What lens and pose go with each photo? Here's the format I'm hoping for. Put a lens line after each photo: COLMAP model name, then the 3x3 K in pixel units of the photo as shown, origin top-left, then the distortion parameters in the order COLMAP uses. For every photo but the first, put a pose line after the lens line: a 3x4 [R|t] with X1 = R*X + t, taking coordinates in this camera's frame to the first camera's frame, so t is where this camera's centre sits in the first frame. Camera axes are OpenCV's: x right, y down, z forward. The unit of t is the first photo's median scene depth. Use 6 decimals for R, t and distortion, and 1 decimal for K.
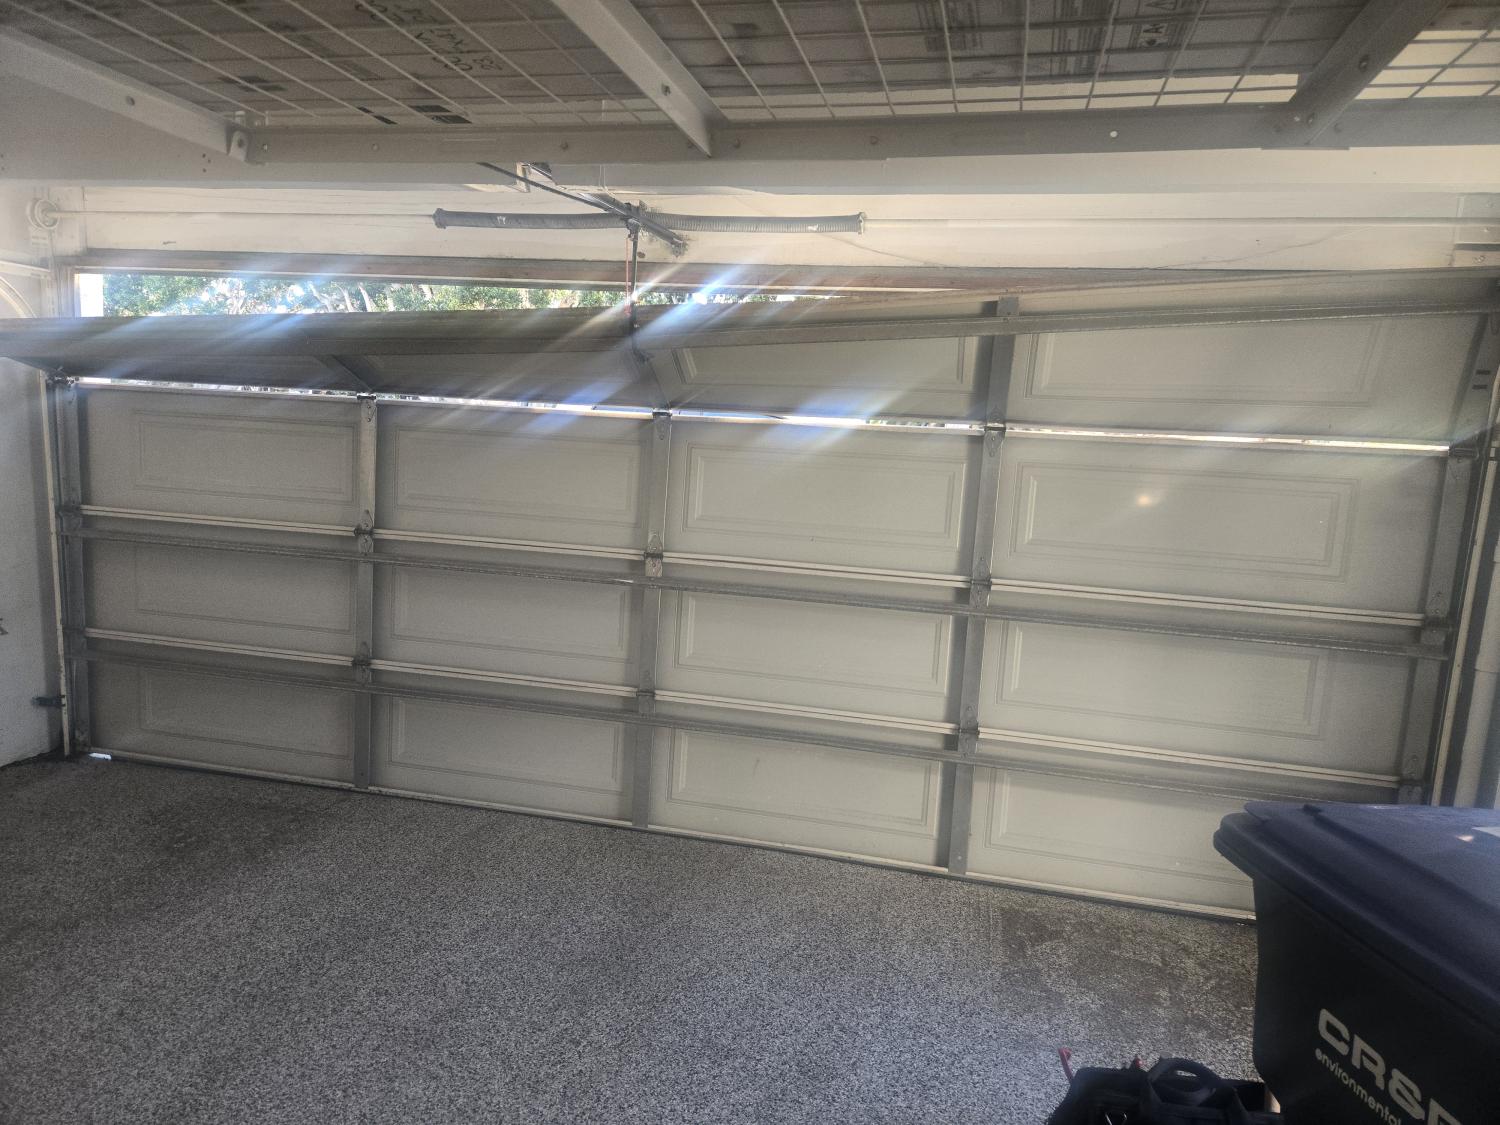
lens RADIAL K [[1040.8, 0, 755.8], [0, 1040.8, 576.0], [0, 0, 1]] dist [0.071082, -0.058250]
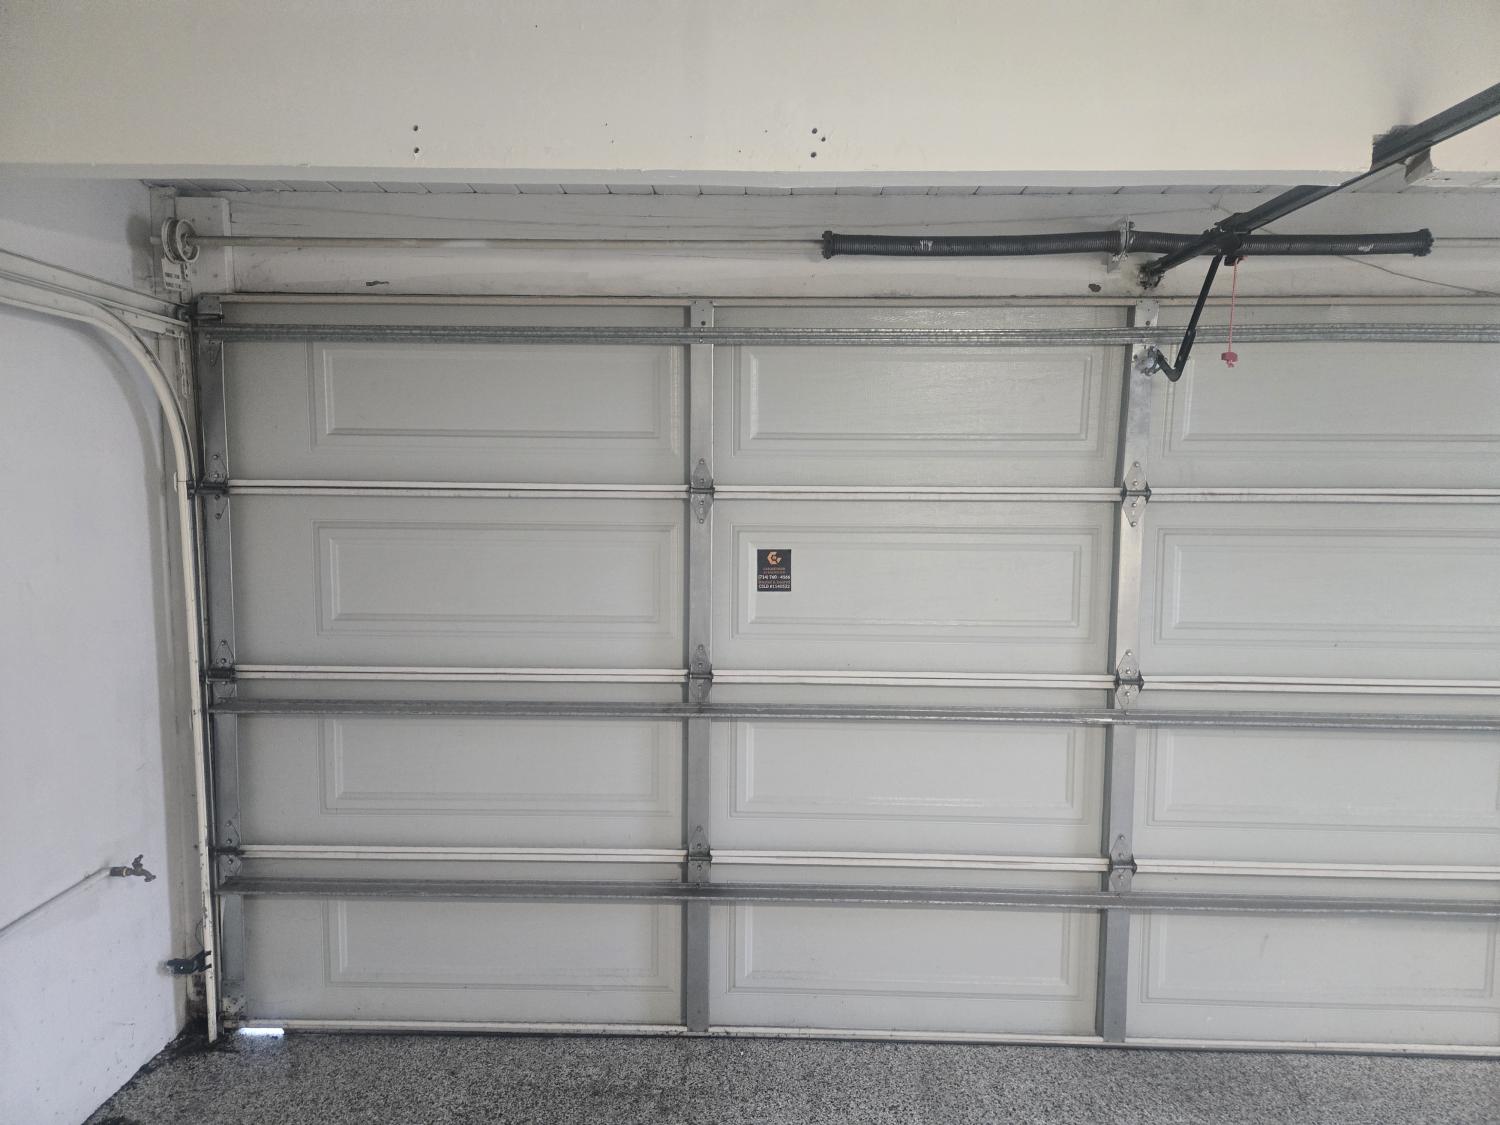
lens RADIAL K [[1040.8, 0, 730.0], [0, 1040.8, 575.5], [0, 0, 1]] dist [0.071082, -0.058250]
pose [[0.975655, -0.064712, 0.209548, -0.488226], [0.072385, 0.996951, -0.029148, -0.085987], [-0.207023, 0.043607, 0.977364, 0.286810]]
